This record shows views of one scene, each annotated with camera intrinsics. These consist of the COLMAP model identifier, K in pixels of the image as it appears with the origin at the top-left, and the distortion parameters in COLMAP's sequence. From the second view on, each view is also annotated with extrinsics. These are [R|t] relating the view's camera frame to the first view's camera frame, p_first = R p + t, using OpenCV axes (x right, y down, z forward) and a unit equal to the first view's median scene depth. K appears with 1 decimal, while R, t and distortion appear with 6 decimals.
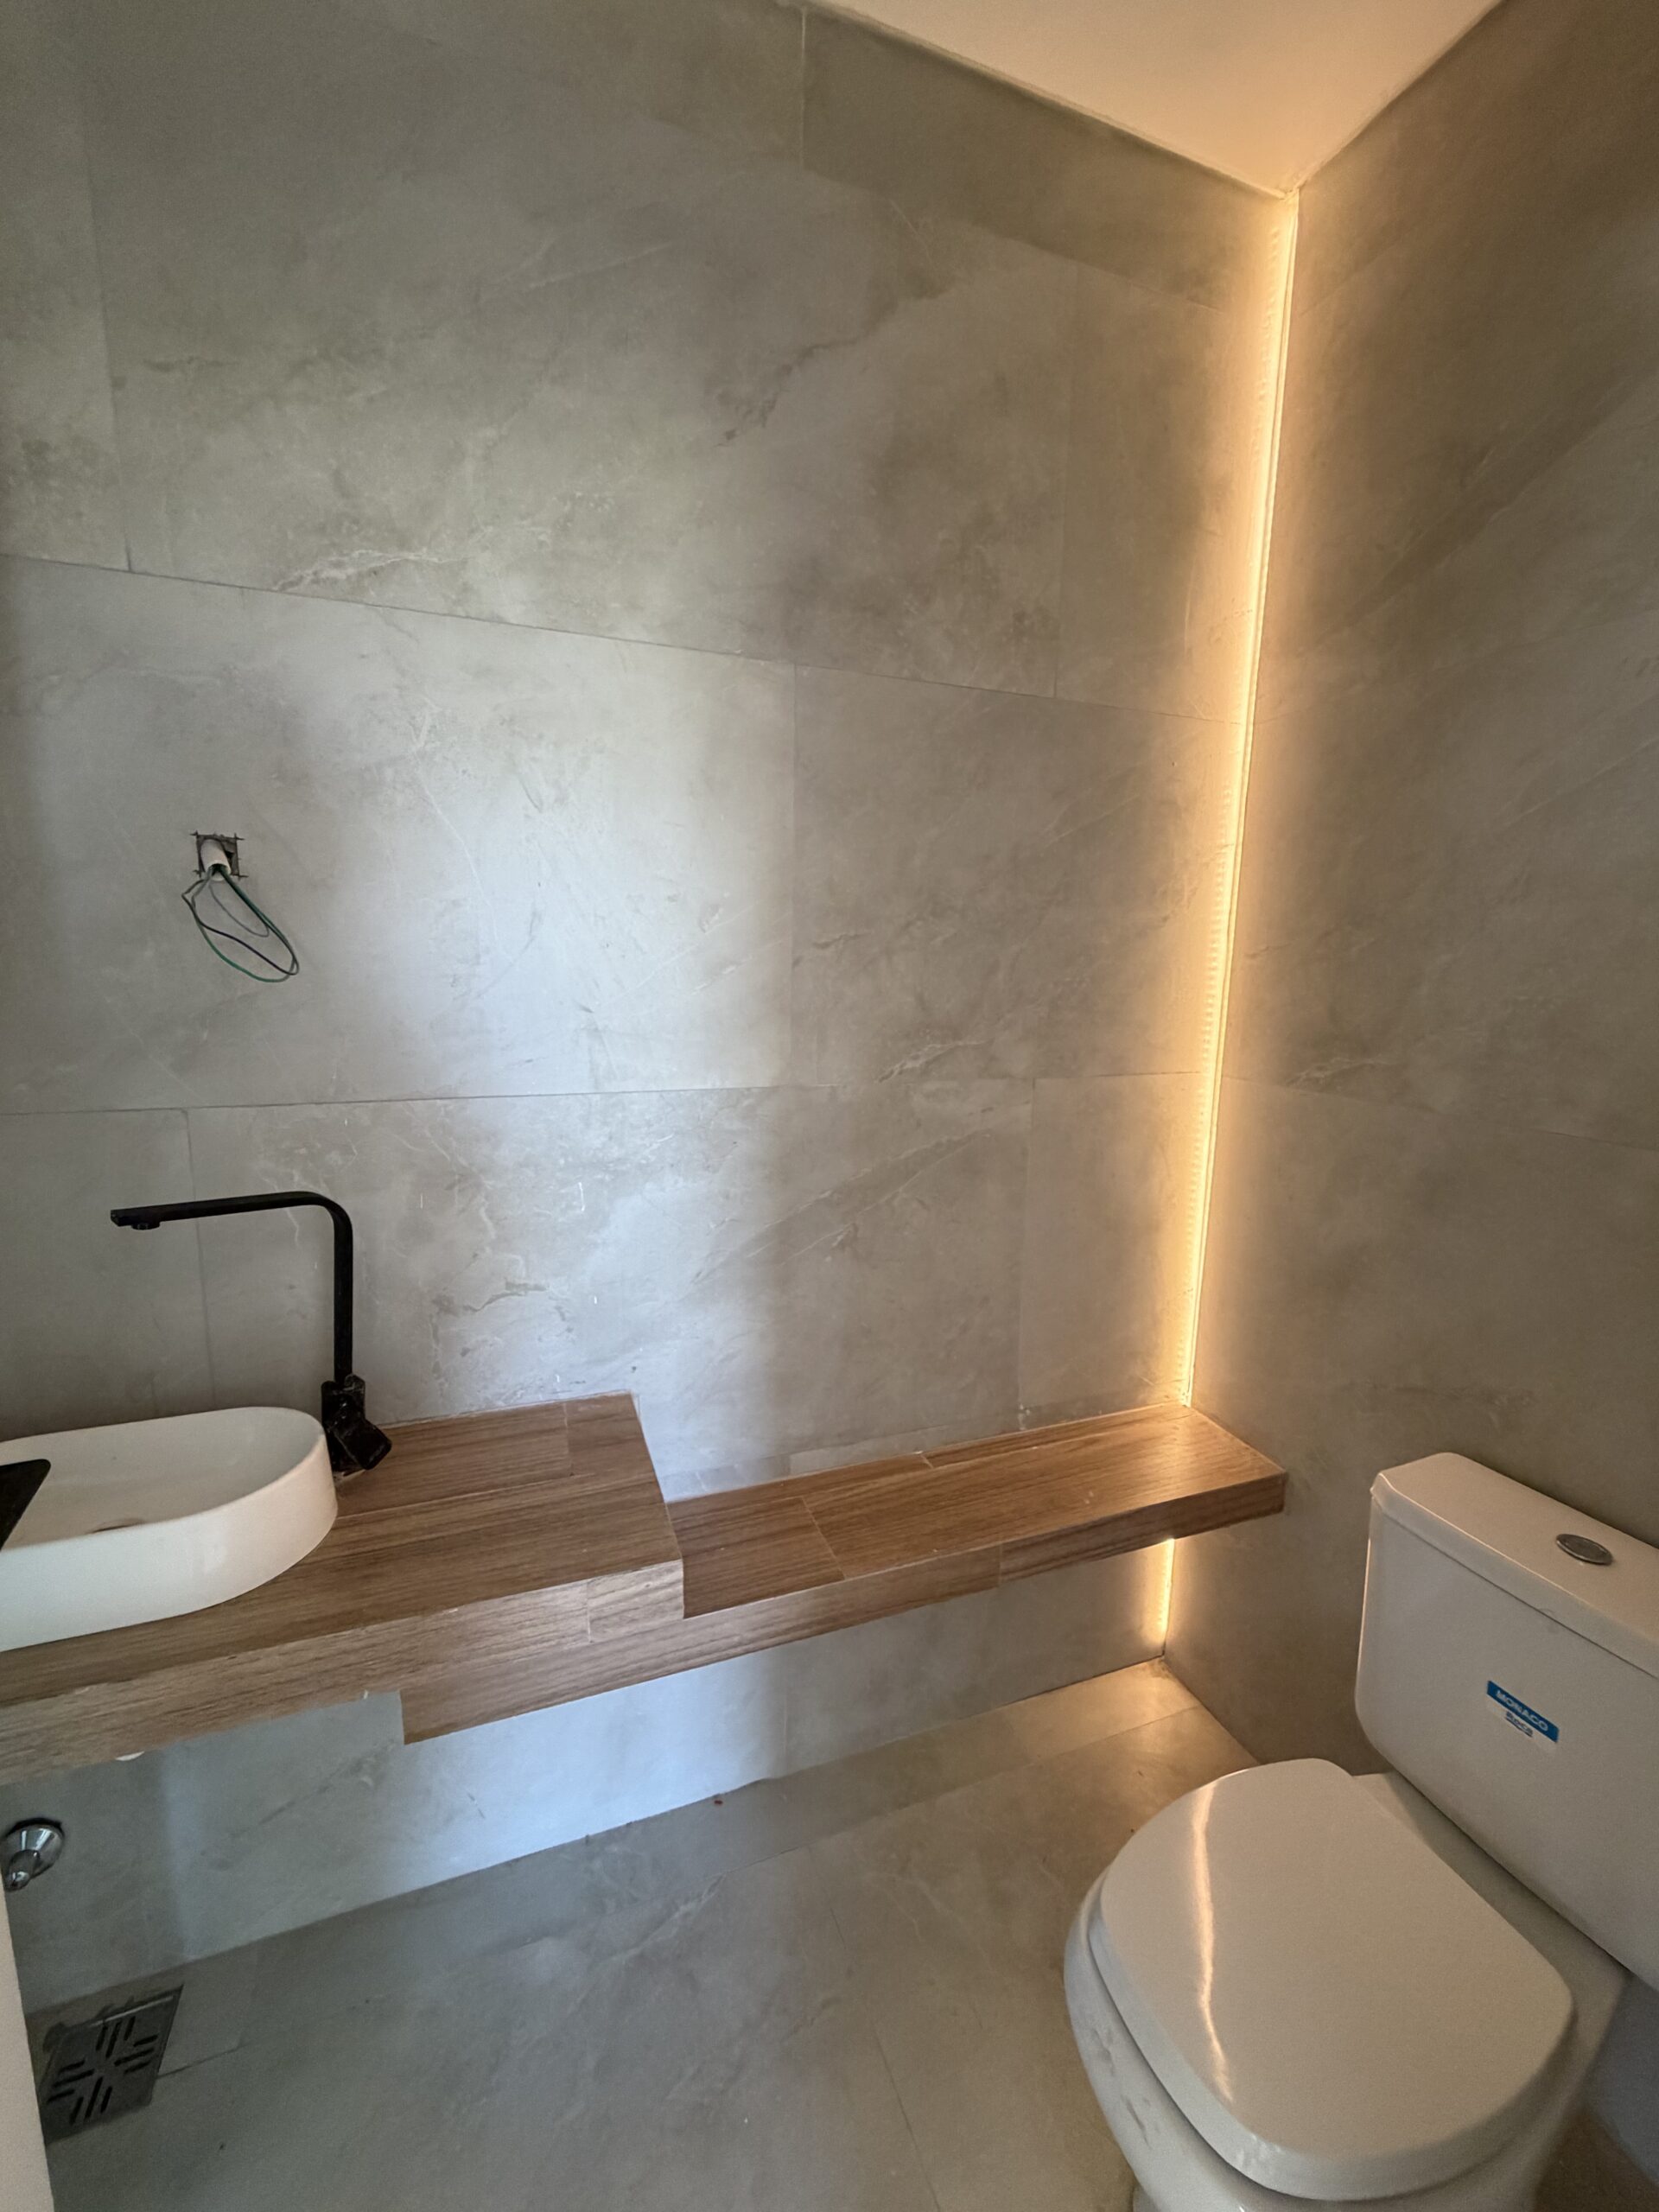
lens RADIAL K [[878.6, 0, 818.9], [0, 878.6, 1098.2], [0, 0, 1]] dist [0.002573, -0.000276]
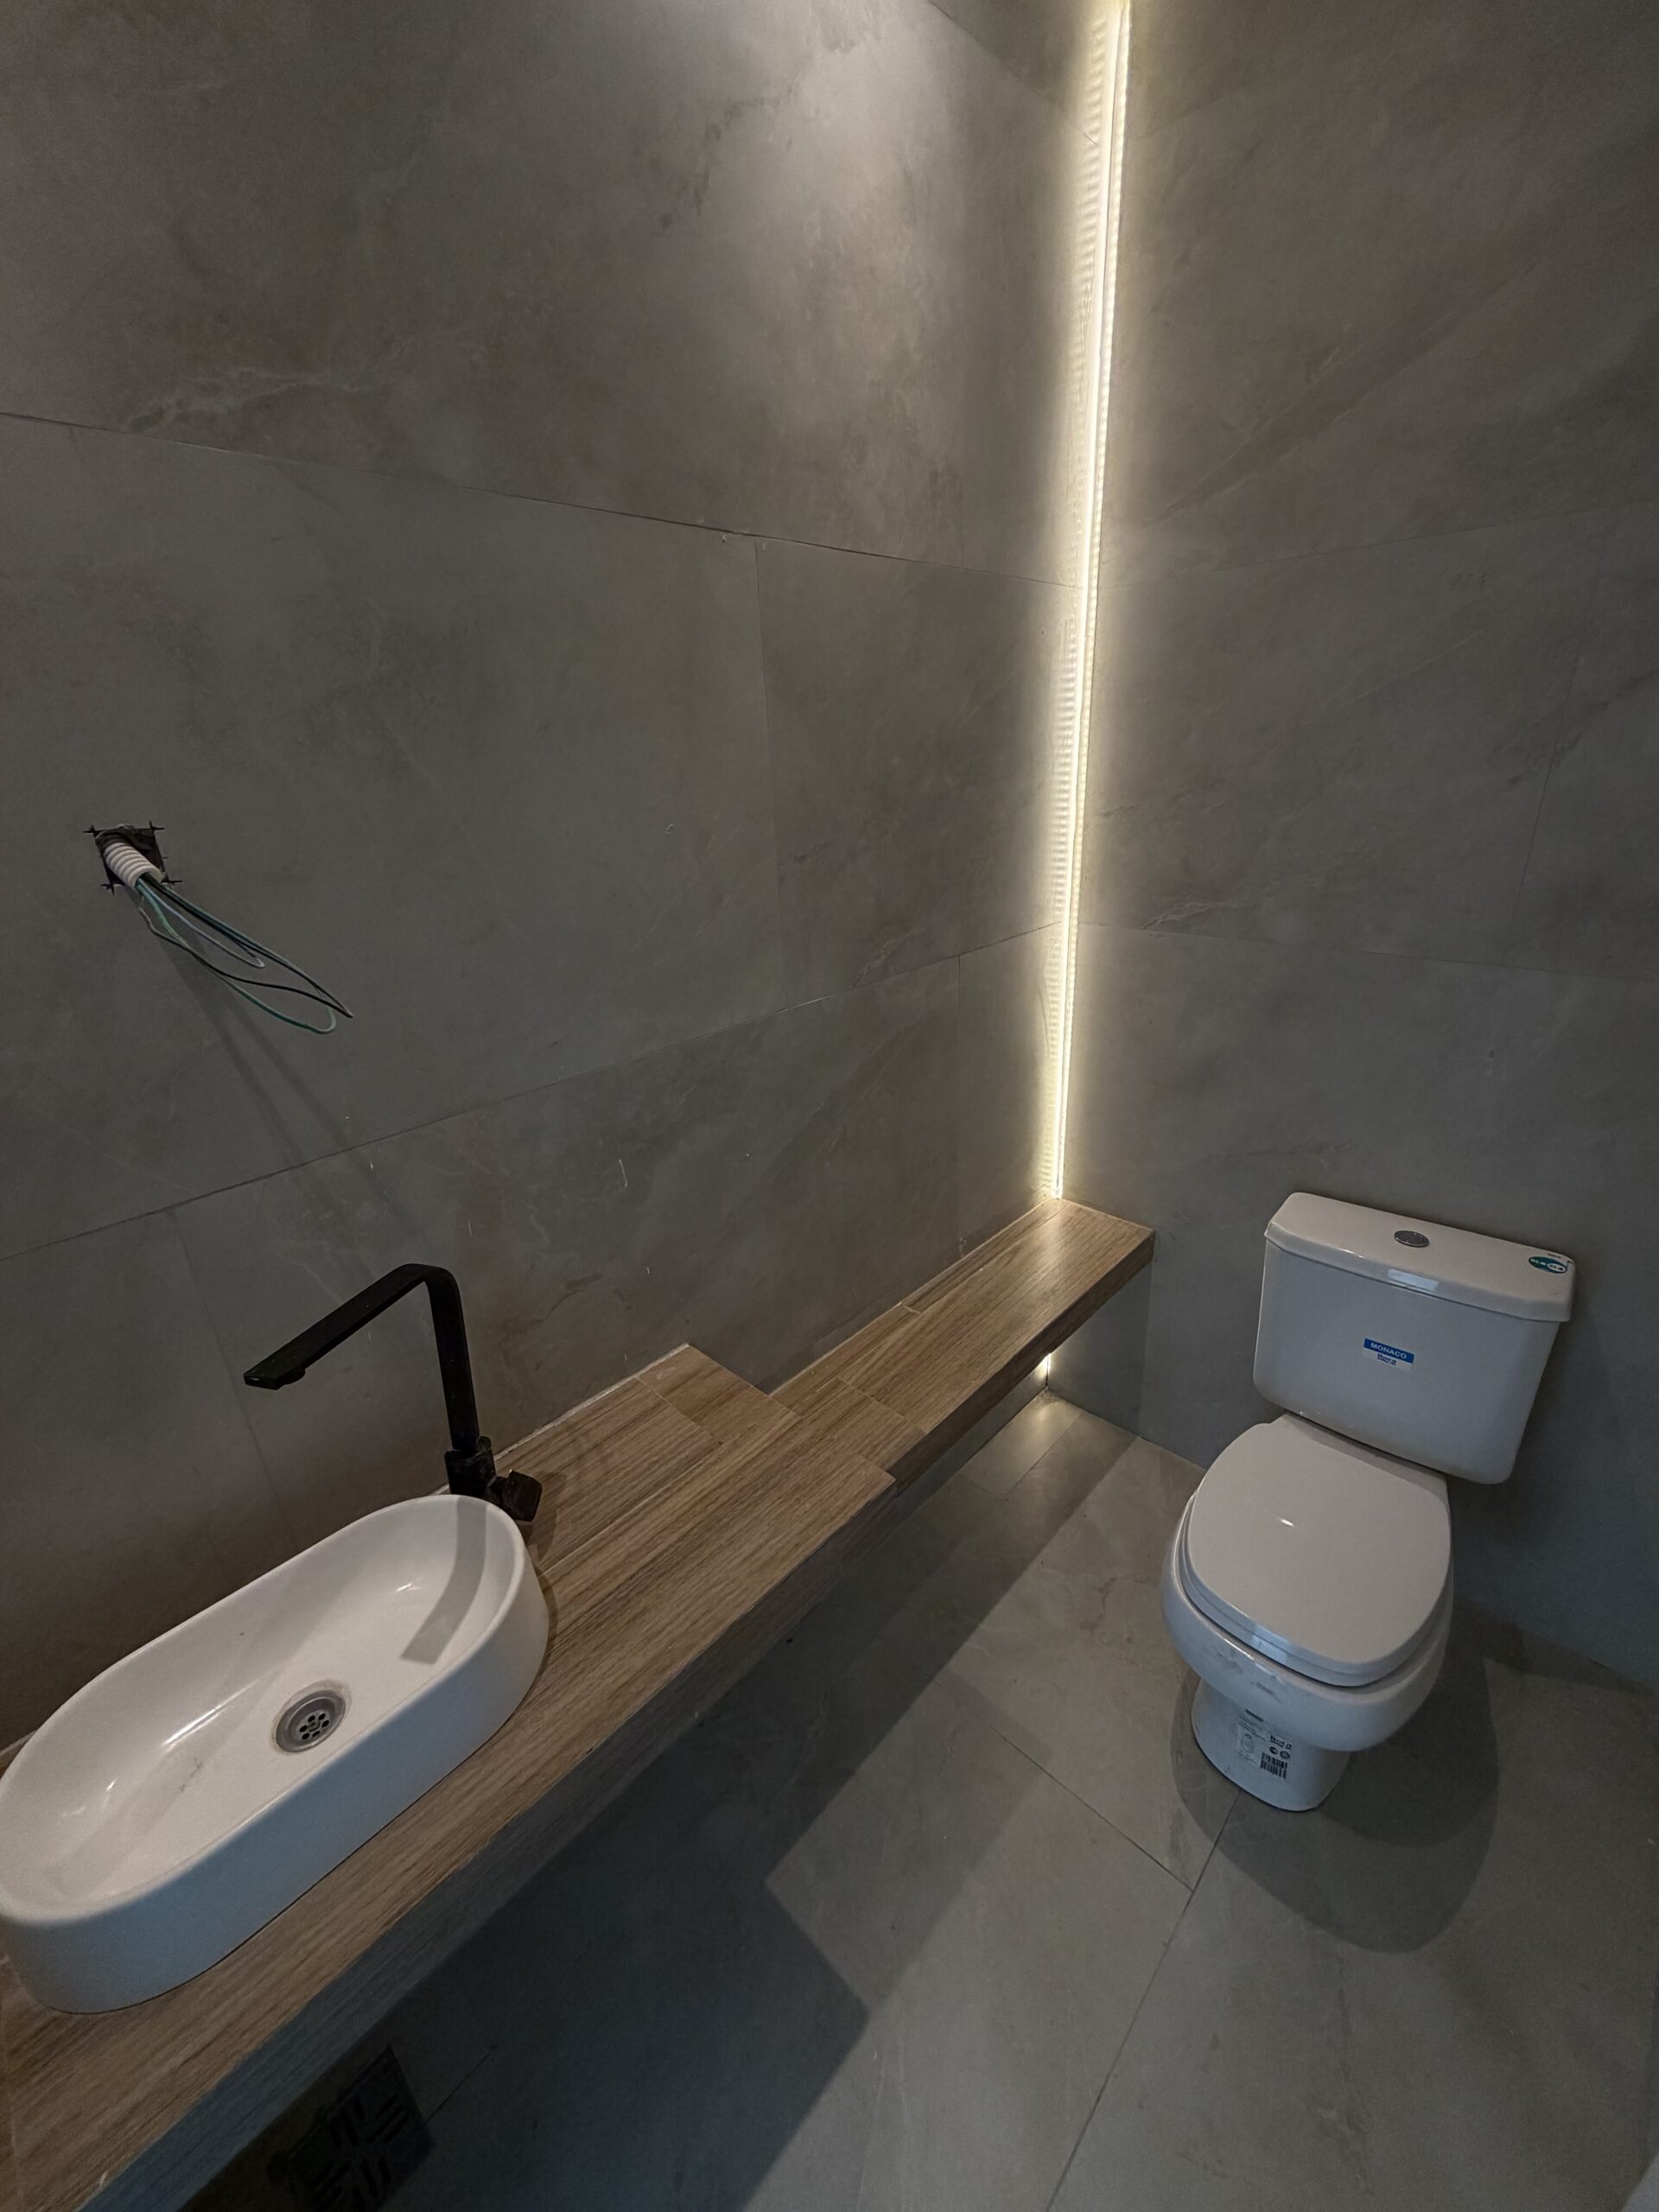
lens RADIAL K [[878.6, 0, 824.2], [0, 878.6, 1101.1], [0, 0, 1]] dist [0.002573, -0.000276]
pose [[0.899067, -0.219029, 0.379085, -0.420631], [0.133721, 0.961865, 0.238608, -0.155488], [-0.416891, -0.163833, 0.894070, 0.101089]]
